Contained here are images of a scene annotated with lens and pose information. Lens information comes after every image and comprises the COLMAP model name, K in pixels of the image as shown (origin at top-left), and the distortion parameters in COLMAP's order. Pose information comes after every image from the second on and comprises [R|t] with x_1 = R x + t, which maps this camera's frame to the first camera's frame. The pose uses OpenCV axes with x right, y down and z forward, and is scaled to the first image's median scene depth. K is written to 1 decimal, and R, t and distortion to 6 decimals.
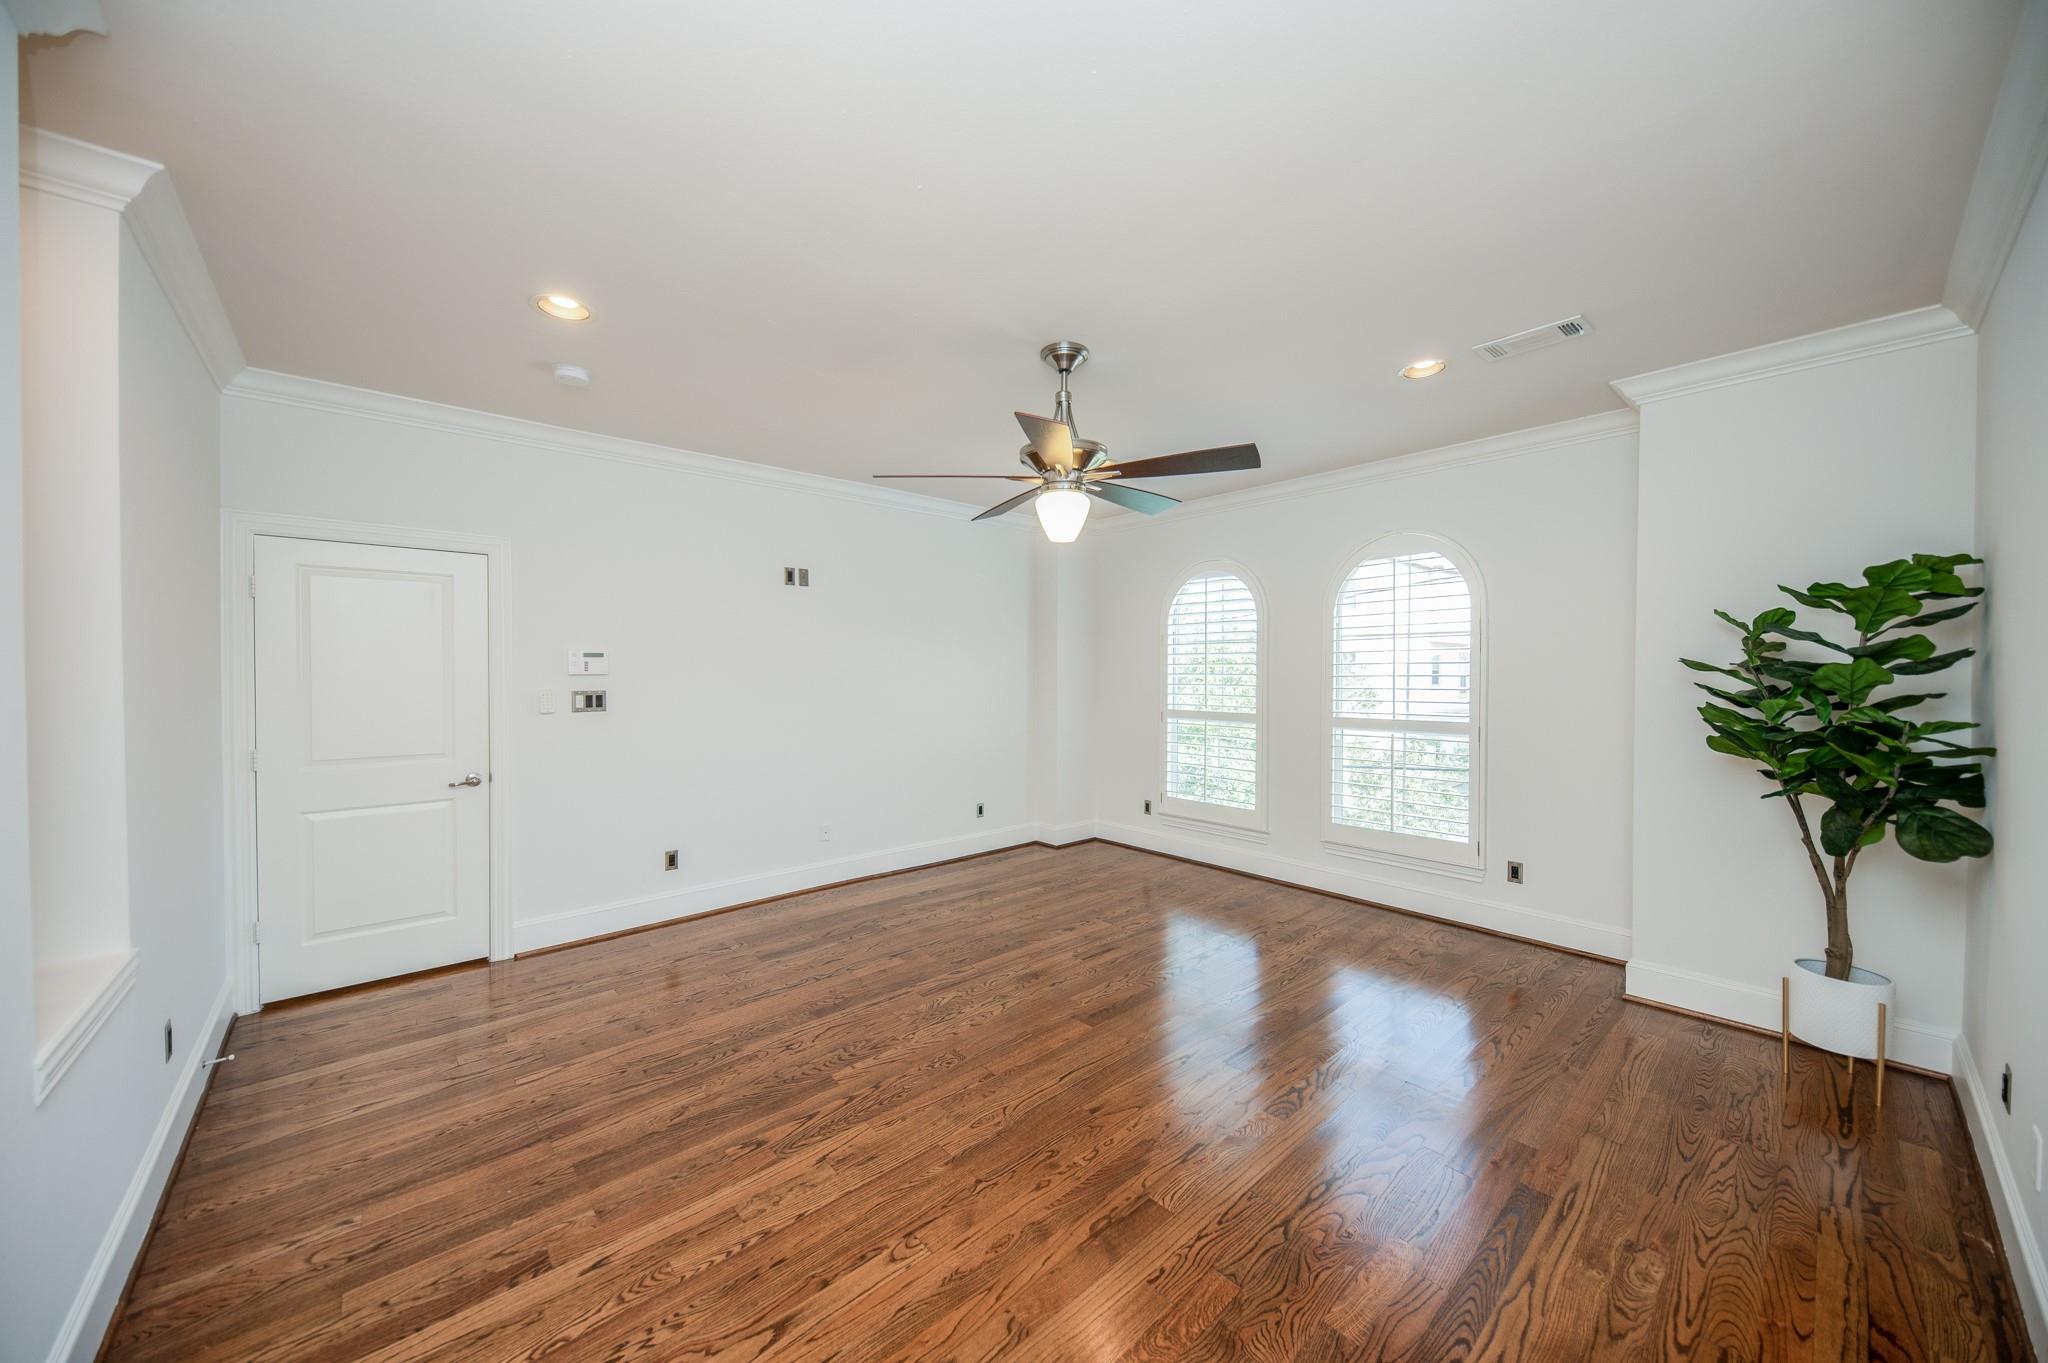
lens RADIAL K [[711.3, 0, 1026.7], [0, 711.3, 678.6], [0, 0, 1]] dist [0.017521, -0.009238]
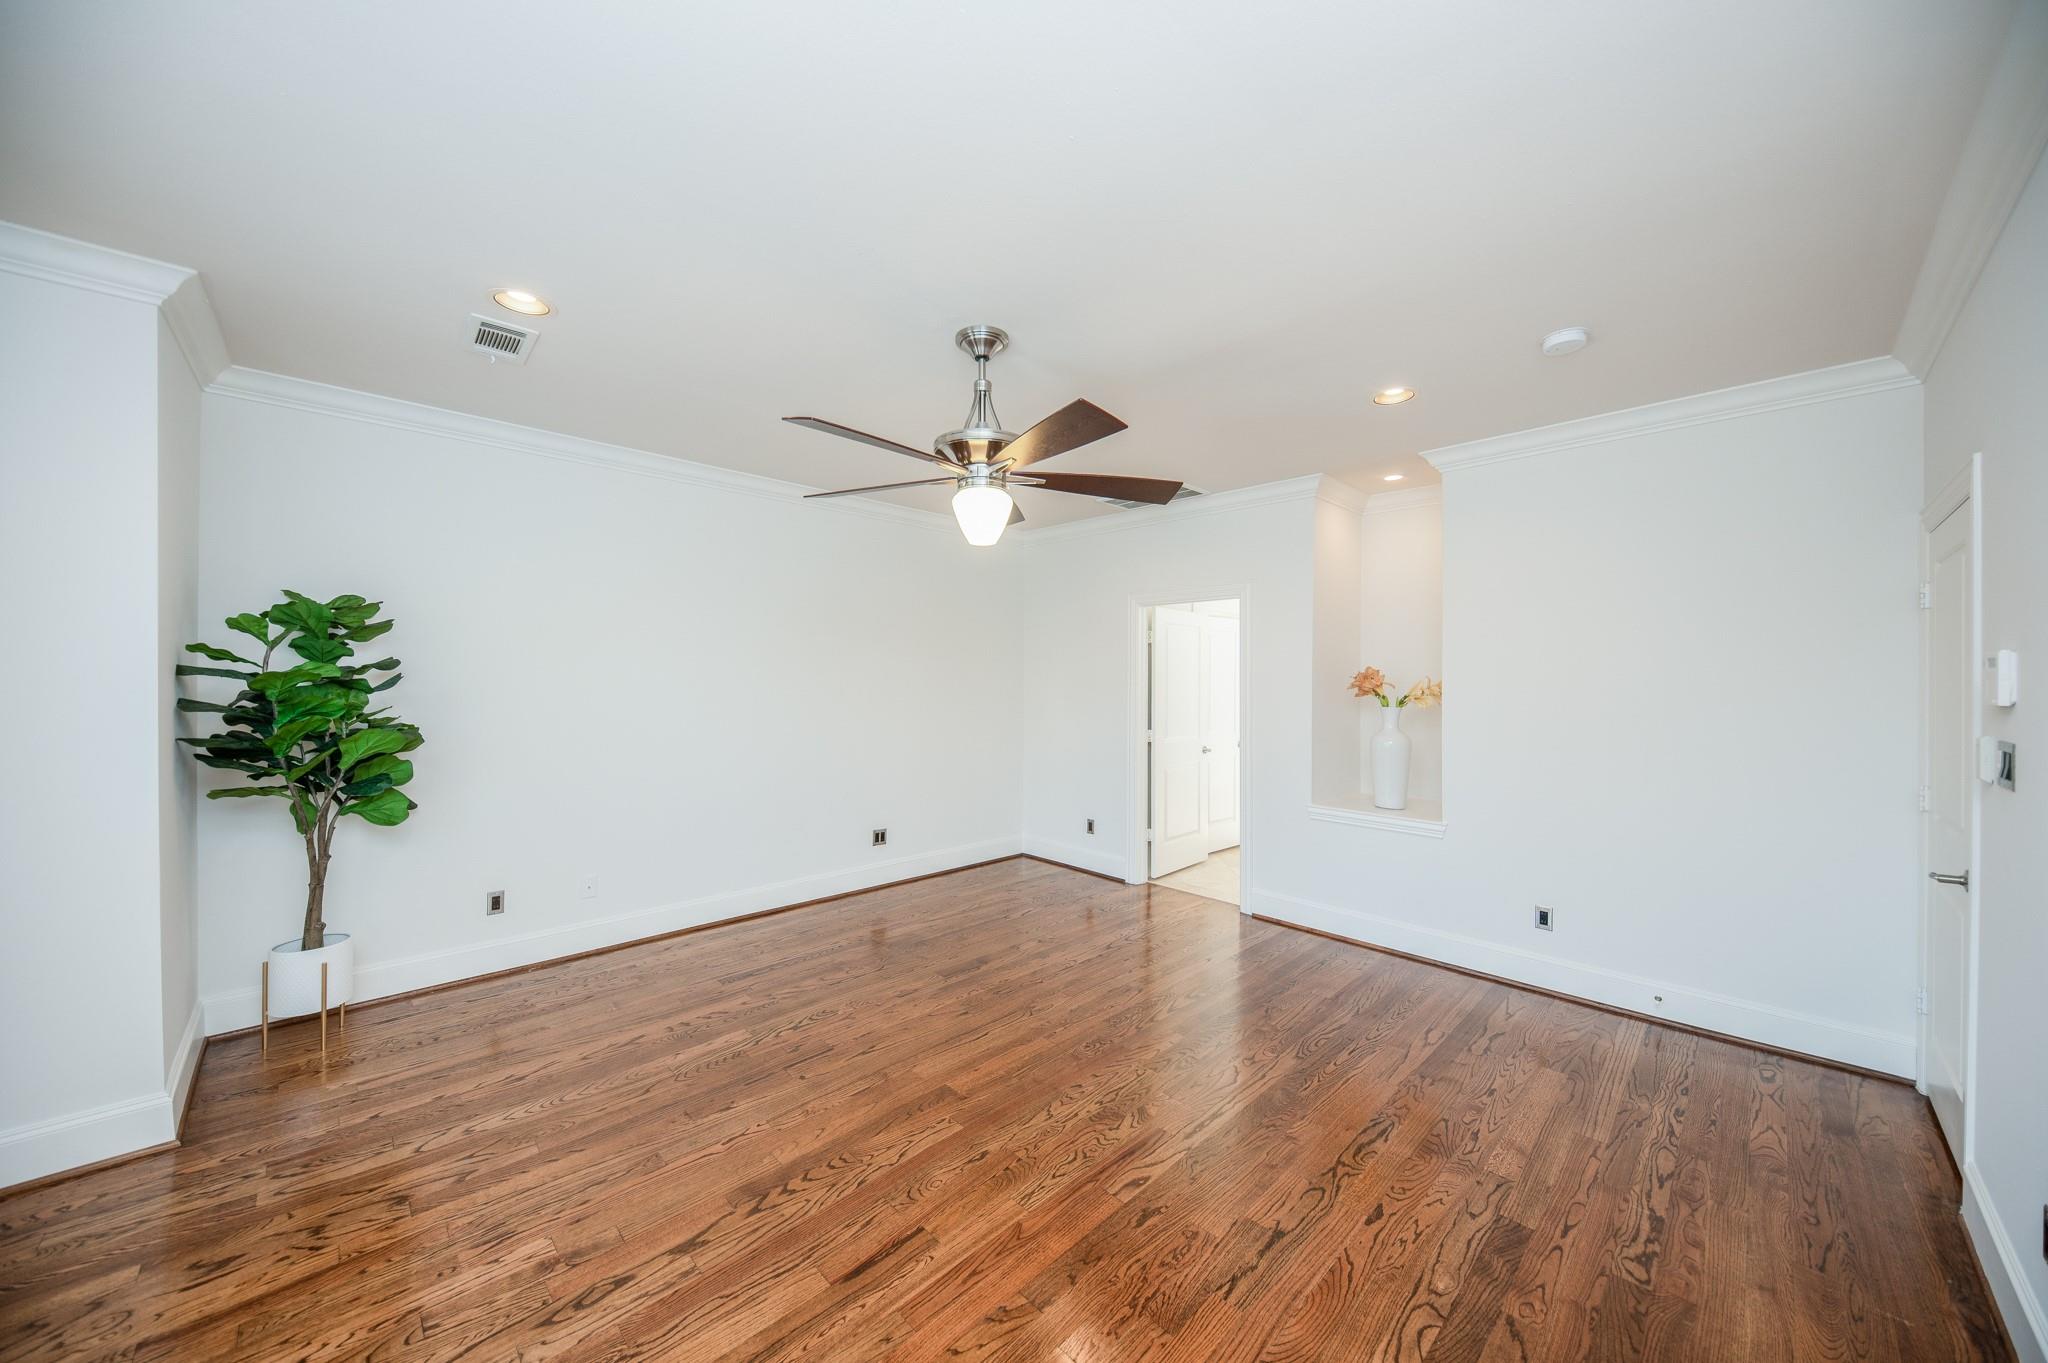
lens RADIAL K [[716.7, 0, 998.0], [0, 716.7, 687.5], [0, 0, 1]] dist [0.017544, -0.009554]
pose [[-0.999971, -0.006942, -0.003038, 0.032164], [-0.007004, 0.999759, 0.020829, -0.029672], [0.002892, 0.020850, -0.999778, 1.914446]]
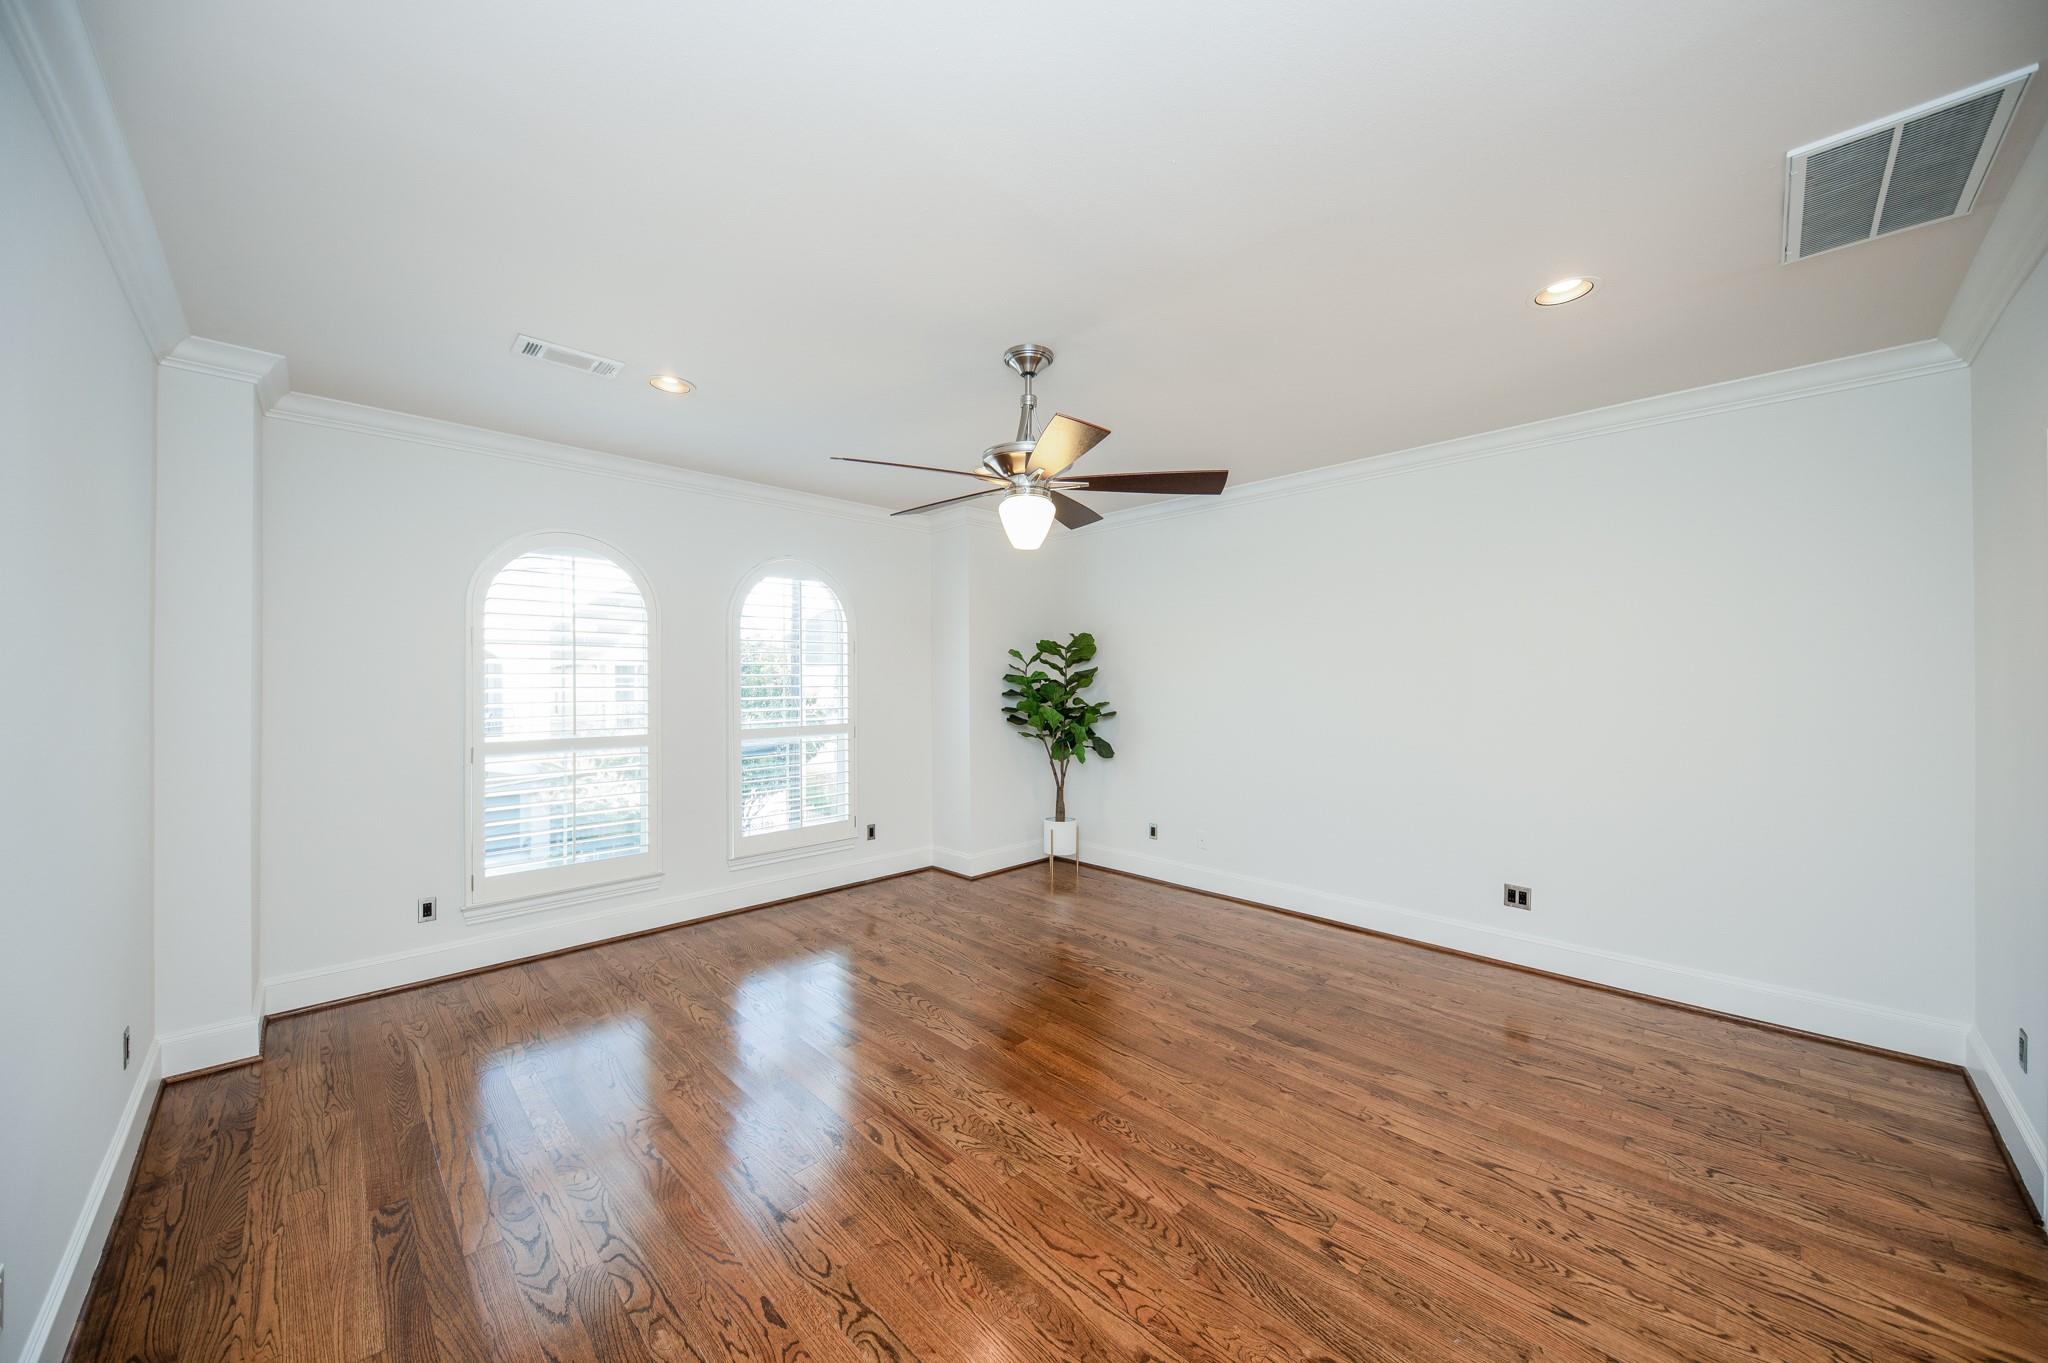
lens RADIAL K [[711.3, 0, 1026.7], [0, 711.3, 678.6], [0, 0, 1]] dist [0.017521, -0.009238]
pose [[-0.035349, 0.003093, 0.999370, -0.913970], [0.013058, 0.999911, -0.002633, -0.011824], [-0.999290, 0.012957, -0.035387, 1.044305]]
